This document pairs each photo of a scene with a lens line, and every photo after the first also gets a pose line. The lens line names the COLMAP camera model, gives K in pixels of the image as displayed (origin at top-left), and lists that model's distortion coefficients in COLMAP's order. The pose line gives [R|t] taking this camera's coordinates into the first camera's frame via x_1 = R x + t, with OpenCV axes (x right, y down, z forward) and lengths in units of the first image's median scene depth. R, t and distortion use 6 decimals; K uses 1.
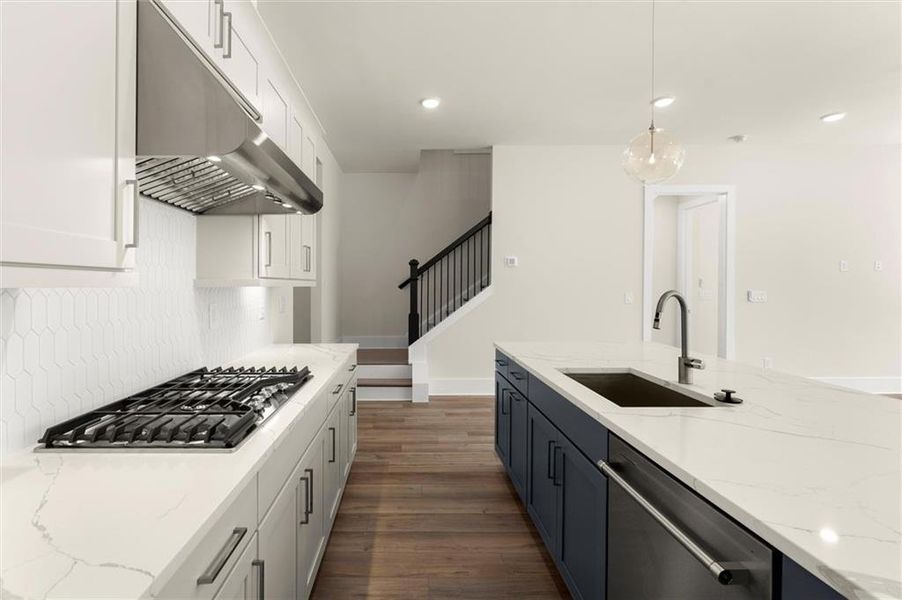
lens RADIAL K [[404.3, 0, 404.6], [0, 404.3, 297.6], [0, 0, 1]] dist [0.001332, 0.000704]
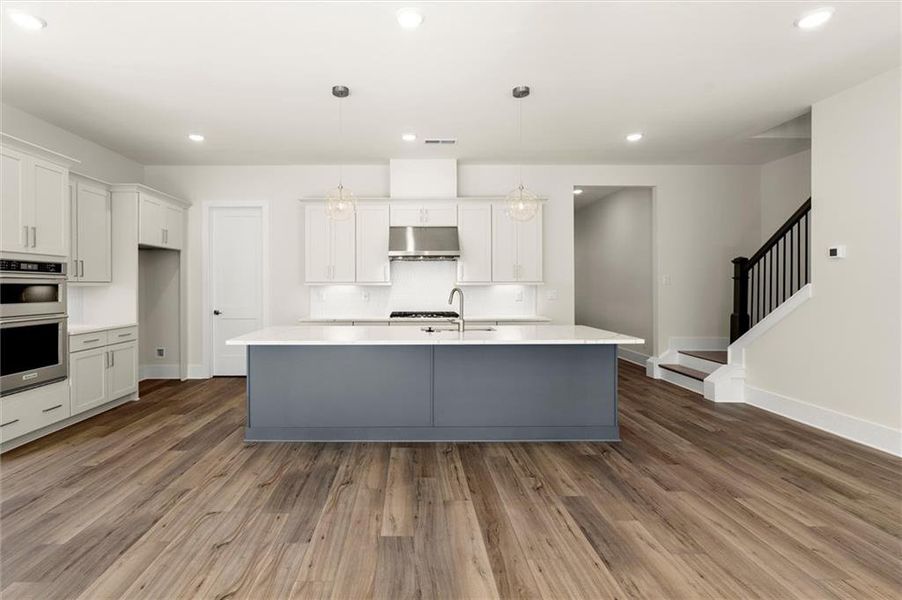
lens RADIAL K [[404.3, 0, 421.4], [0, 404.3, 297.0], [0, 0, 1]] dist [0.001332, 0.000704]
pose [[0.032109, 0.034537, -0.998887, 1.018955], [-0.025706, 0.999101, 0.033718, -0.012345], [0.999154, 0.024595, 0.032968, 0.239286]]
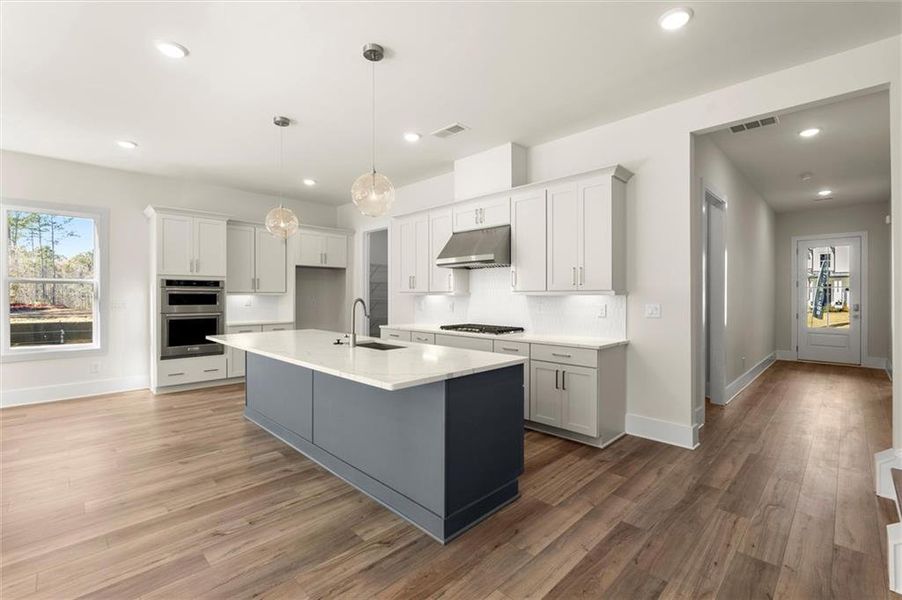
lens RADIAL K [[404.3, 0, 481.0], [0, 404.3, 303.2], [0, 0, 1]] dist [0.001332, 0.000704]
pose [[-0.673772, 0.020866, -0.738644, 0.611806], [-0.017037, 0.998897, 0.043758, -0.031545], [0.738743, 0.042067, -0.672674, 0.968328]]
